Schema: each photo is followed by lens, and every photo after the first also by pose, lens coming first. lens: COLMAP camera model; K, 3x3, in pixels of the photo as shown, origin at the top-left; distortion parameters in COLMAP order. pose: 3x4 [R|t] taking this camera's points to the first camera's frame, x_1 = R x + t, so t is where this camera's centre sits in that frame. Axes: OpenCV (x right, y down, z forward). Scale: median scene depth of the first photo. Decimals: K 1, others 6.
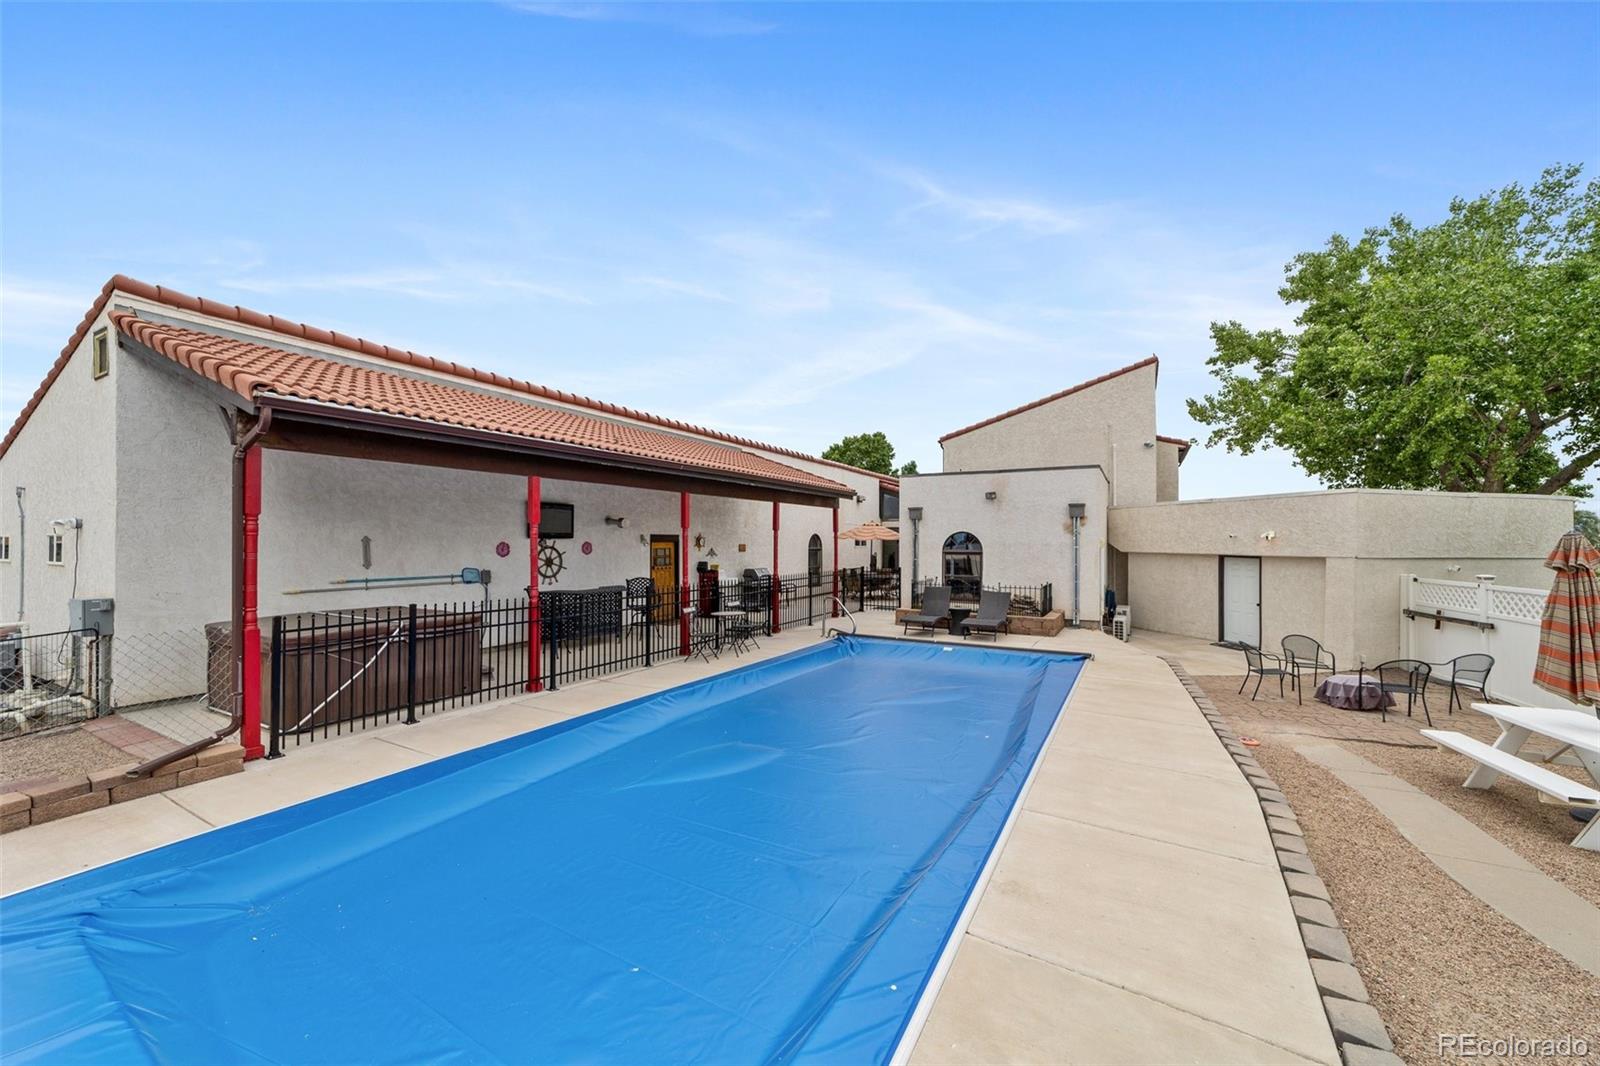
lens RADIAL K [[620.0, 0, 802.5], [0, 620.0, 543.9], [0, 0, 1]] dist [-0.011251, 0.000041]
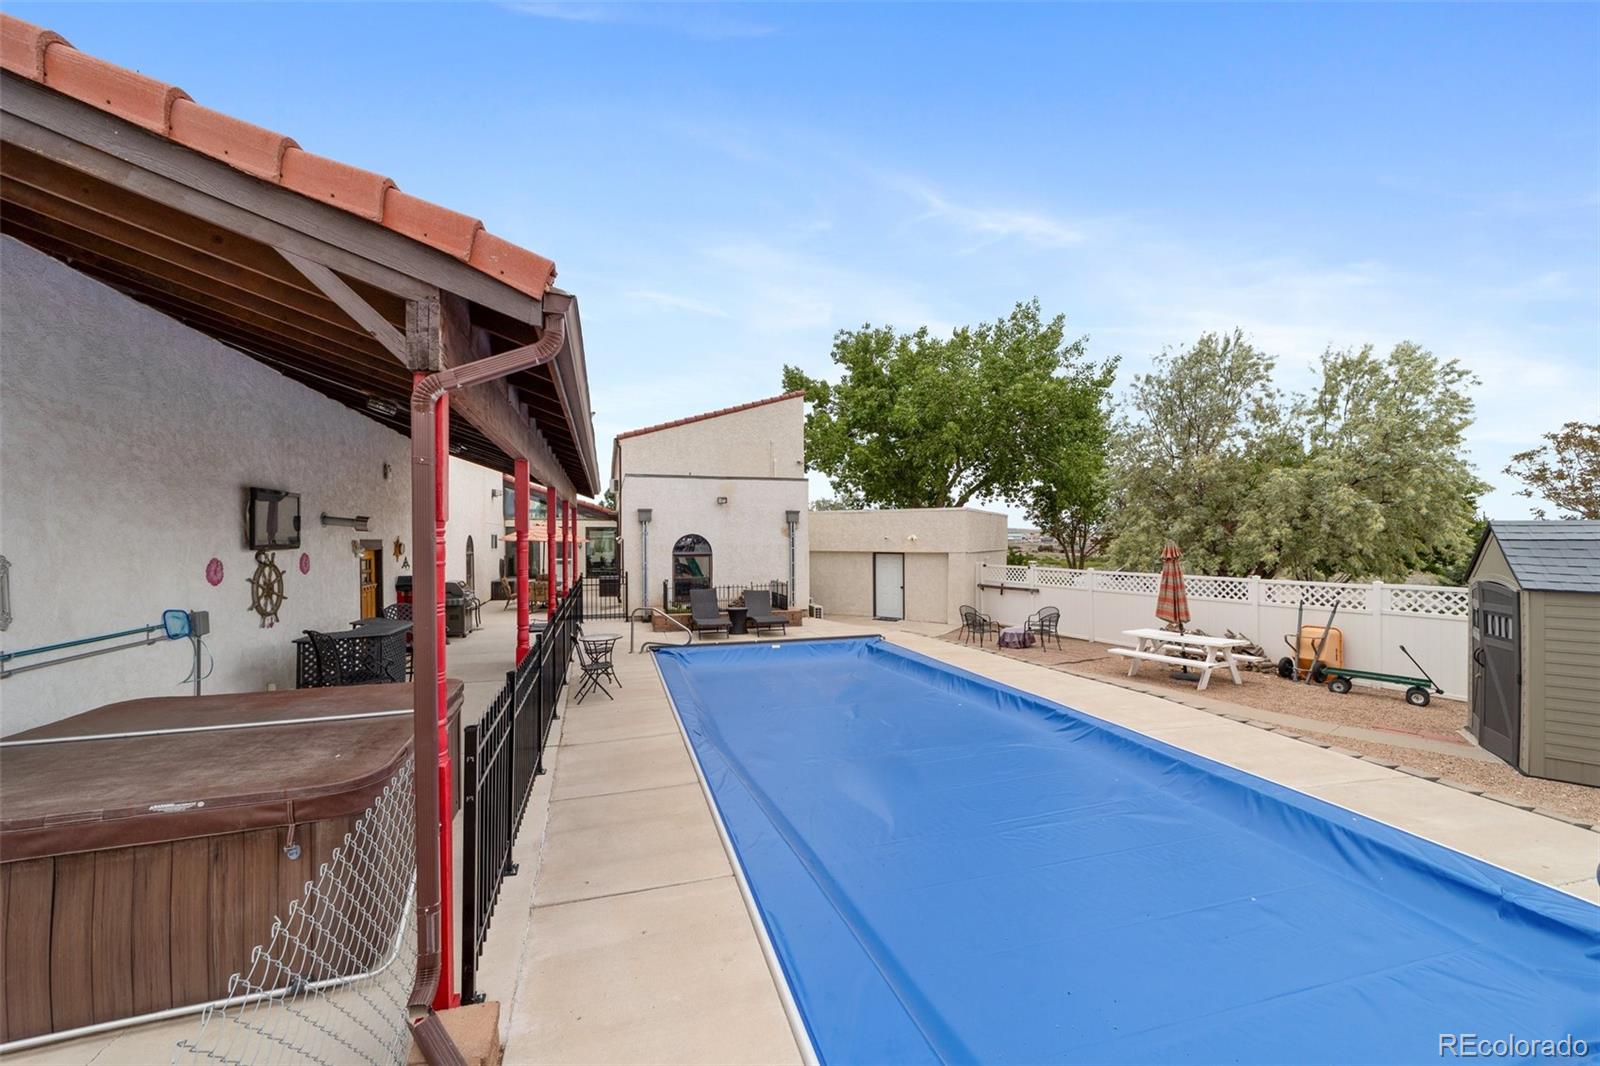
lens RADIAL K [[626.3, 0, 806.5], [0, 626.3, 541.0], [0, 0, 1]] dist [-0.000293, 0.000022]
pose [[0.681148, -0.008823, 0.732092, -0.451377], [0.008526, 0.999955, 0.004119, -0.013775], [-0.732096, 0.003436, 0.681193, 0.196160]]
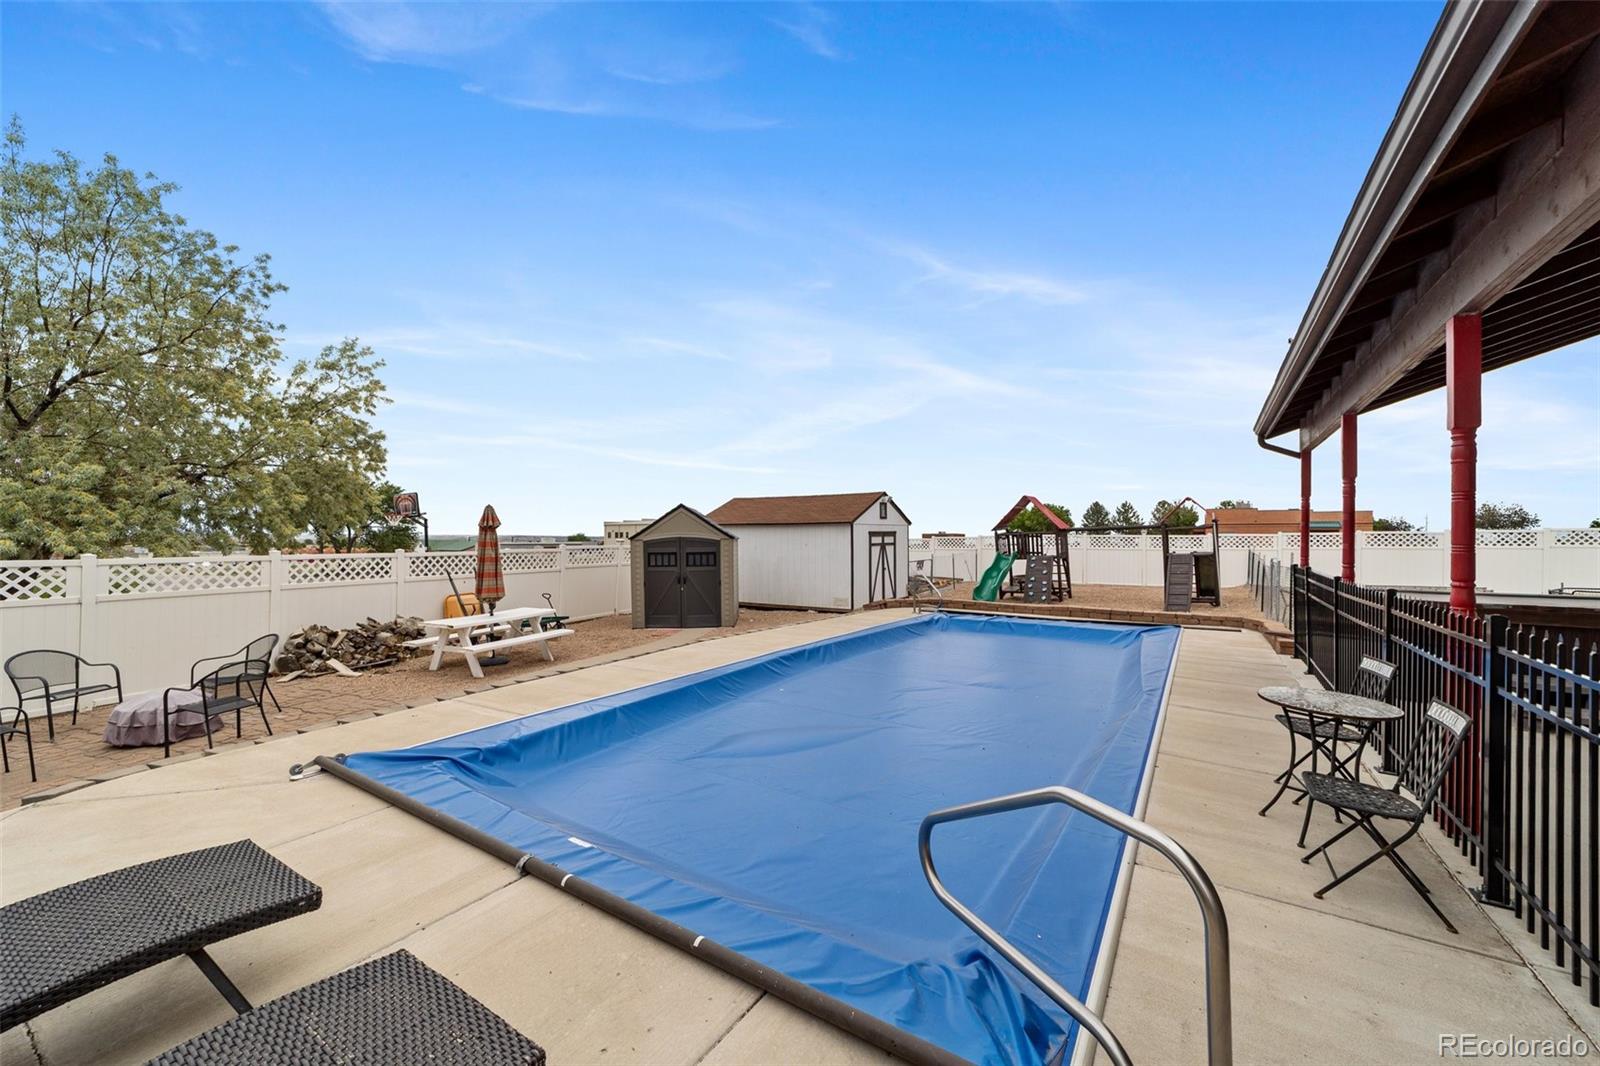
lens RADIAL K [[620.0, 0, 802.5], [0, 620.0, 543.9], [0, 0, 1]] dist [-0.011251, 0.000041]
pose [[-0.998368, -0.010724, 0.056090, 0.106365], [-0.010238, 0.999908, 0.008954, 0.027026], [-0.056181, 0.008365, -0.998386, 1.107450]]
